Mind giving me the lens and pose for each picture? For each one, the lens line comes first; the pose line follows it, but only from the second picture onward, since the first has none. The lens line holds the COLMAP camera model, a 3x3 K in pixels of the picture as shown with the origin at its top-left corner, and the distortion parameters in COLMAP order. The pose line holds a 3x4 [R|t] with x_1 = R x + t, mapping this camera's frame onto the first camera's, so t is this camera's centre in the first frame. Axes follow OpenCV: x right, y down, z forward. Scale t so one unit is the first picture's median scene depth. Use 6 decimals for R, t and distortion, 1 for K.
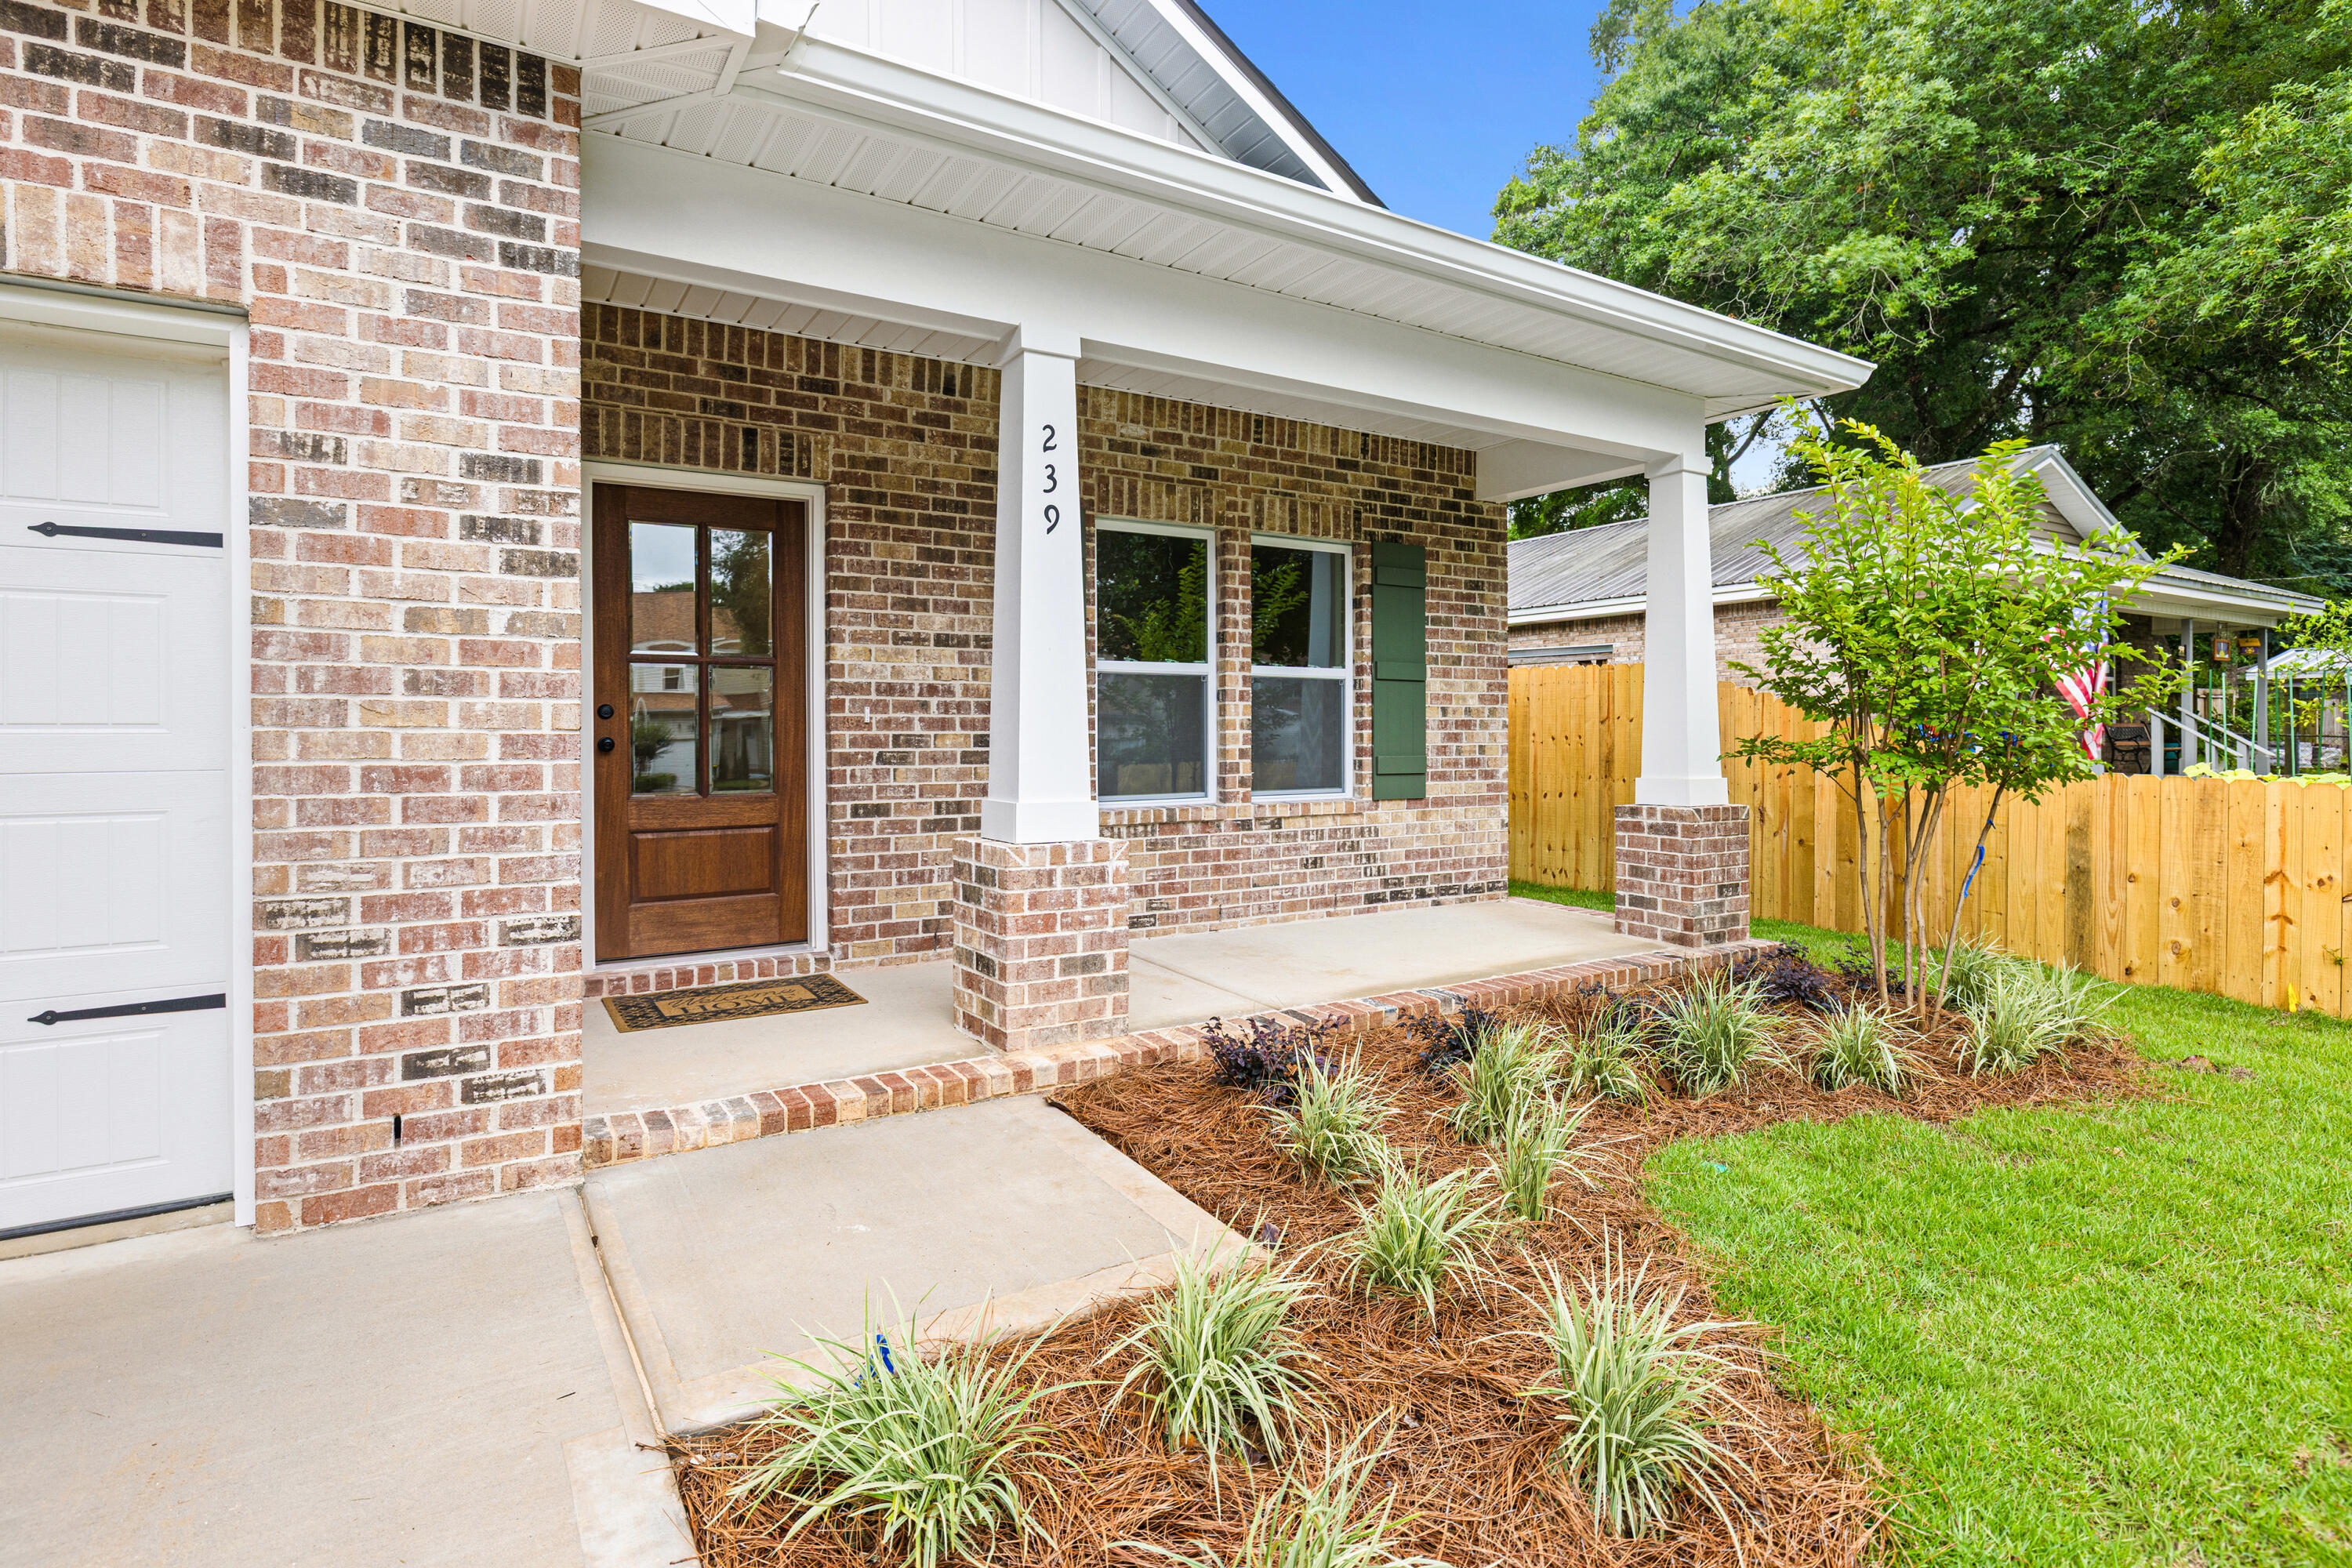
lens RADIAL K [[1253.8, 0, 1293.3], [0, 1253.8, 723.0], [0, 0, 1]] dist [0.002283, -0.005482]
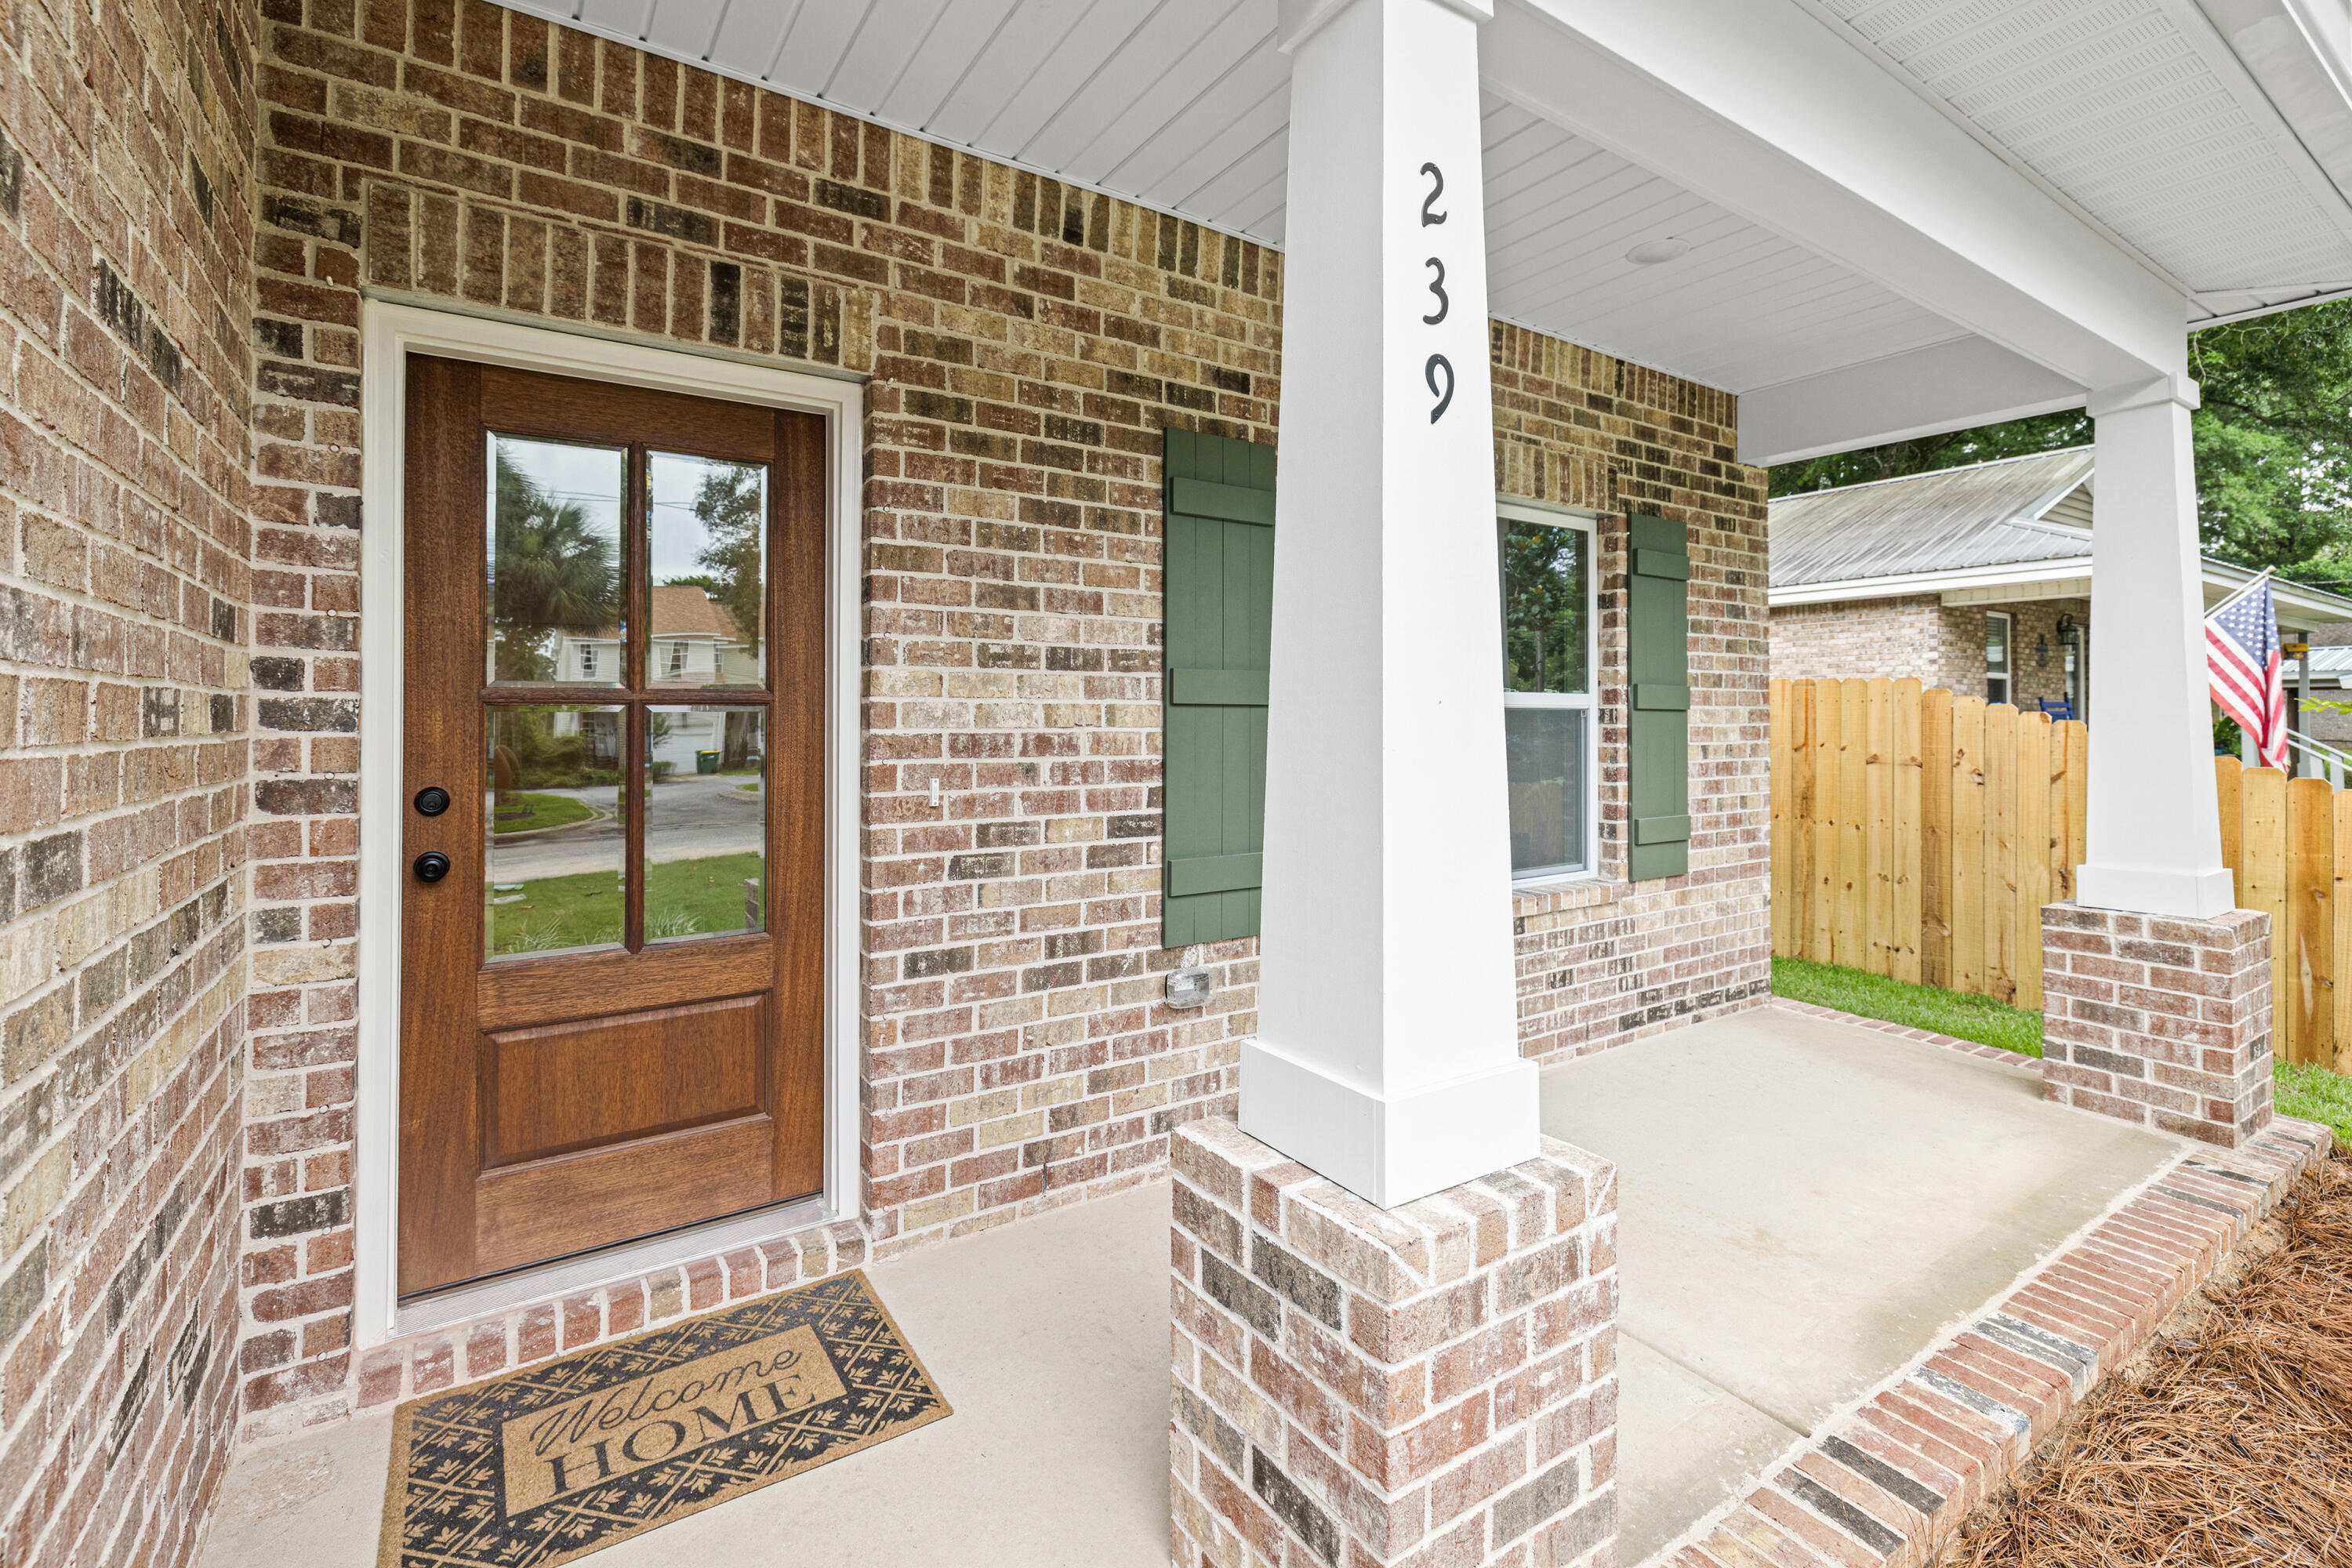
lens RADIAL K [[1083.6, 0, 1248.4], [0, 1083.6, 692.3], [0, 0, 1]] dist [0.001518, 0.007201]
pose [[0.999816, 0.004435, 0.018669, -0.209745], [-0.004180, 0.999898, -0.013690, -0.045583], [-0.018728, 0.013610, 0.999732, 0.514589]]
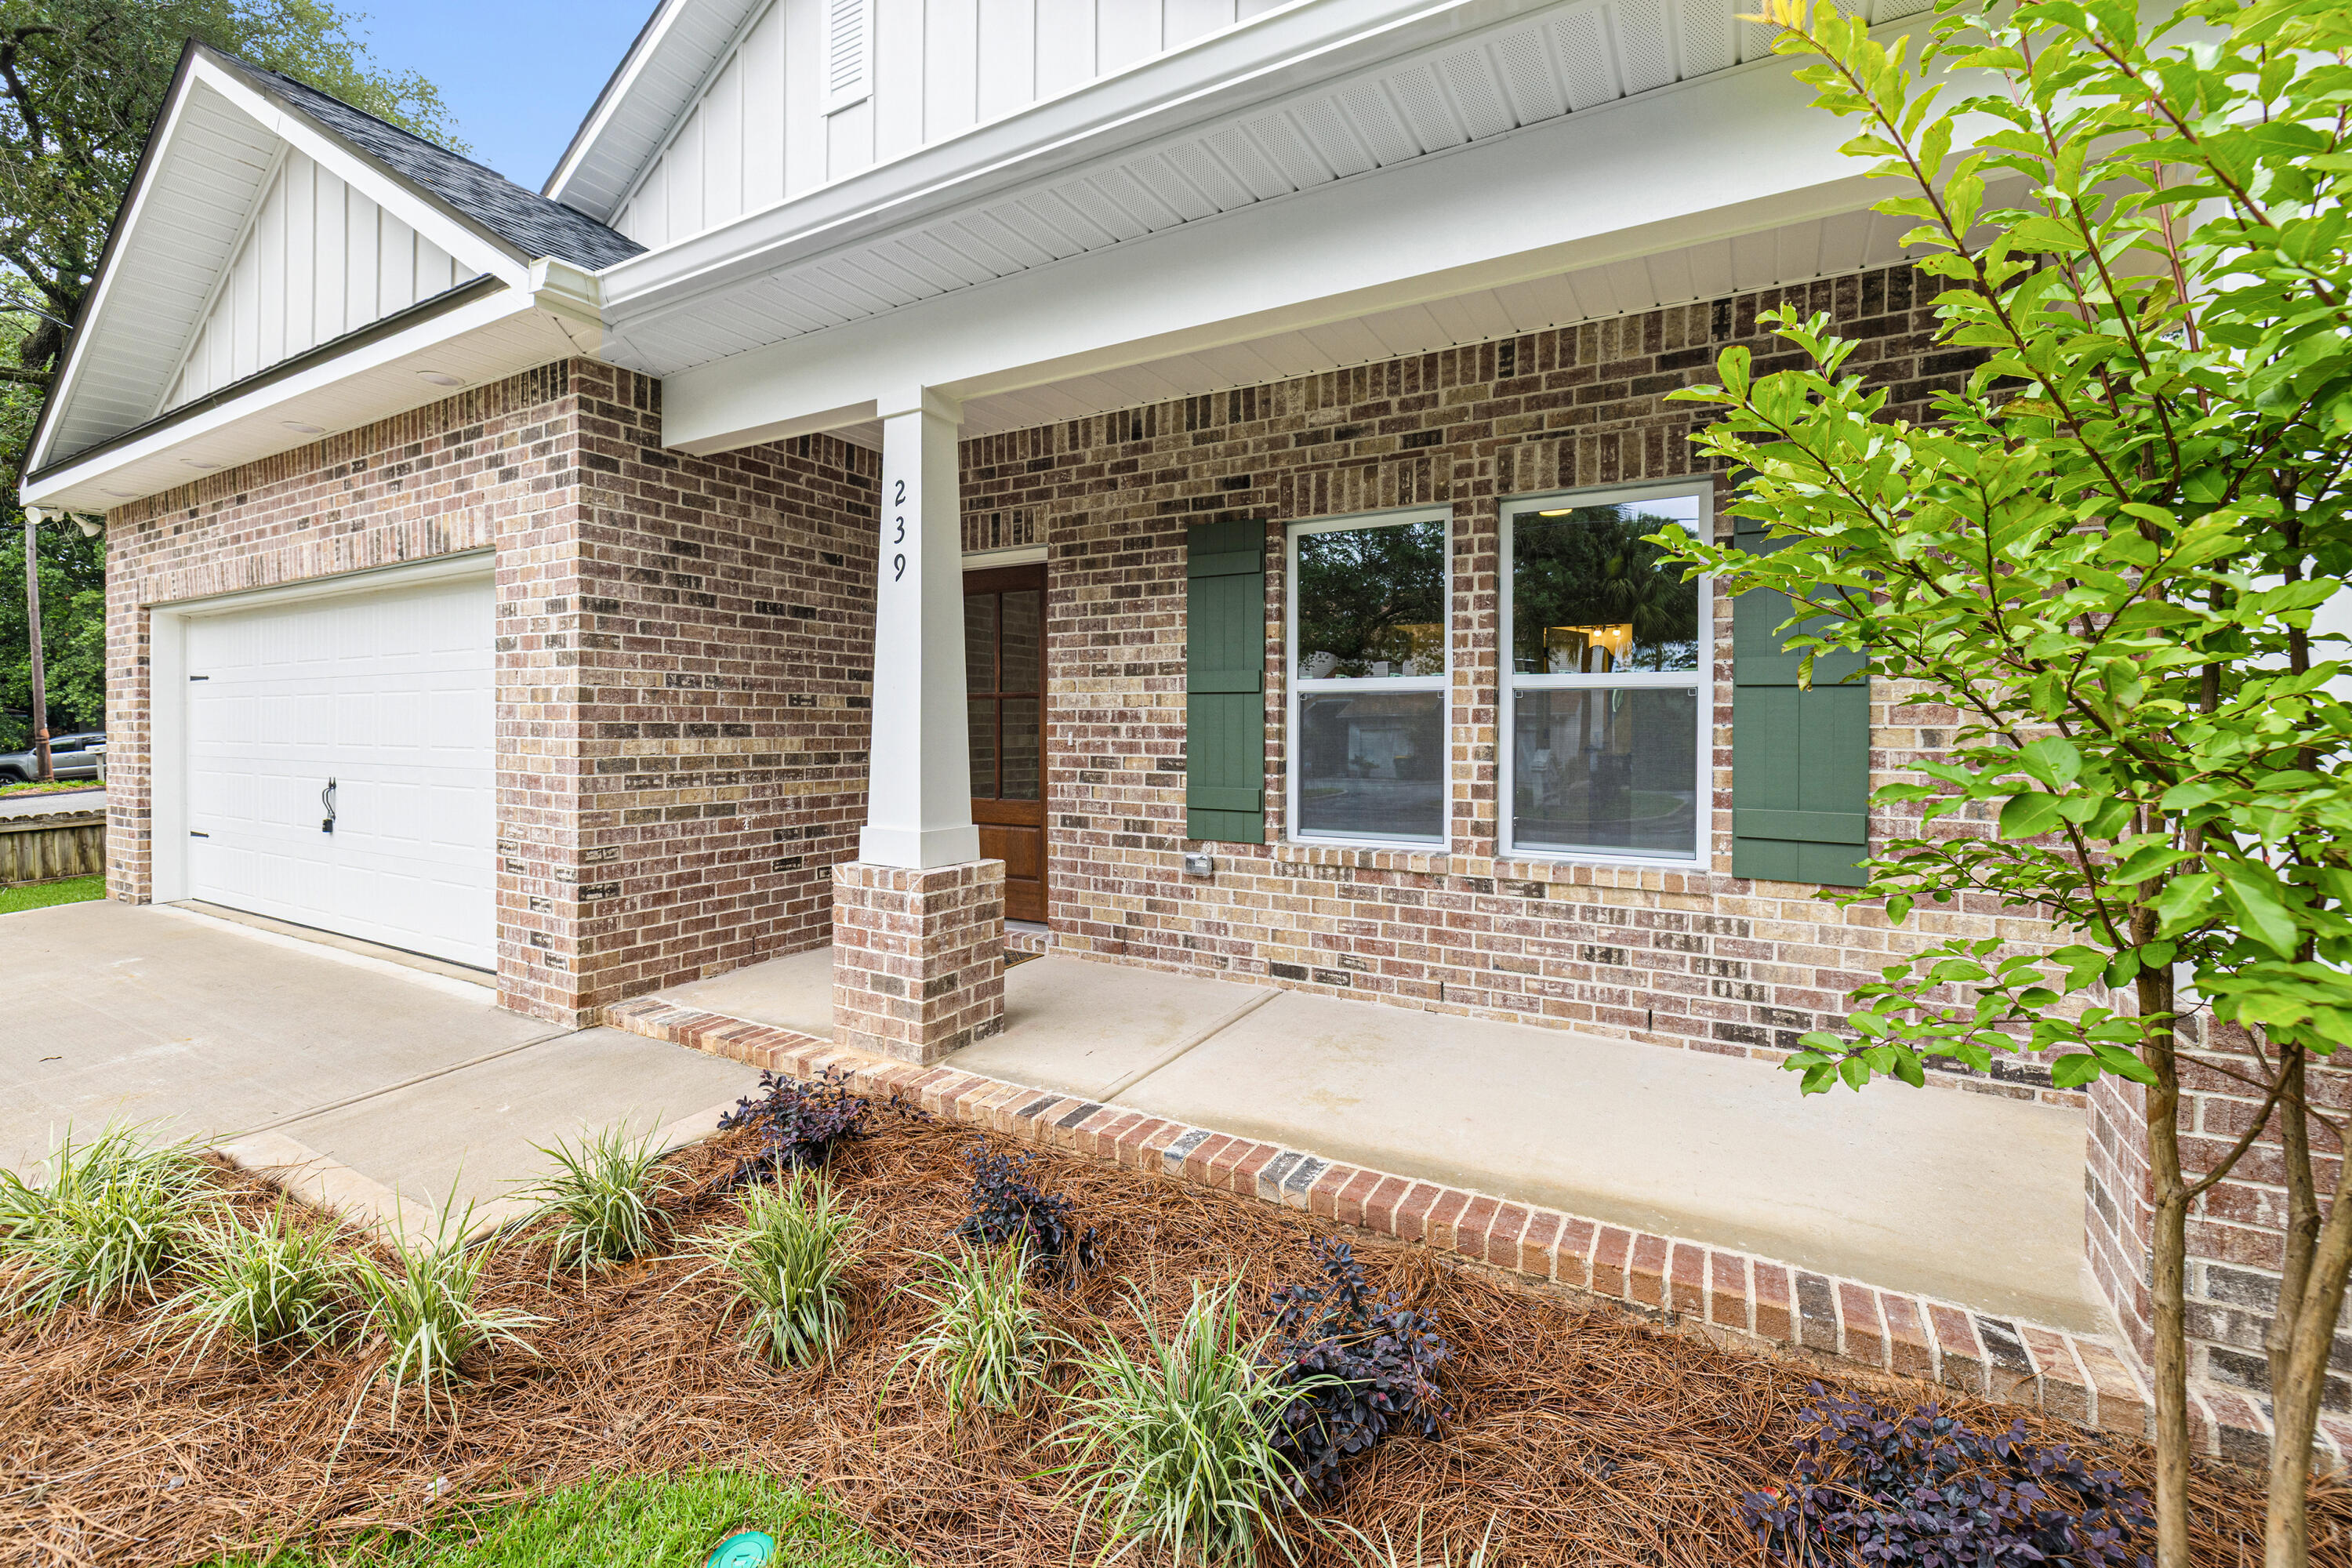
lens RADIAL K [[1083.6, 0, 1057.4], [0, 1083.6, 712.8], [0, 0, 1]] dist [0.001518, 0.007201]
pose [[0.360865, -0.006562, -0.932595, 0.587160], [0.003893, 0.999977, -0.005530, -0.025203], [0.932610, -0.001635, 0.360883, 0.632543]]
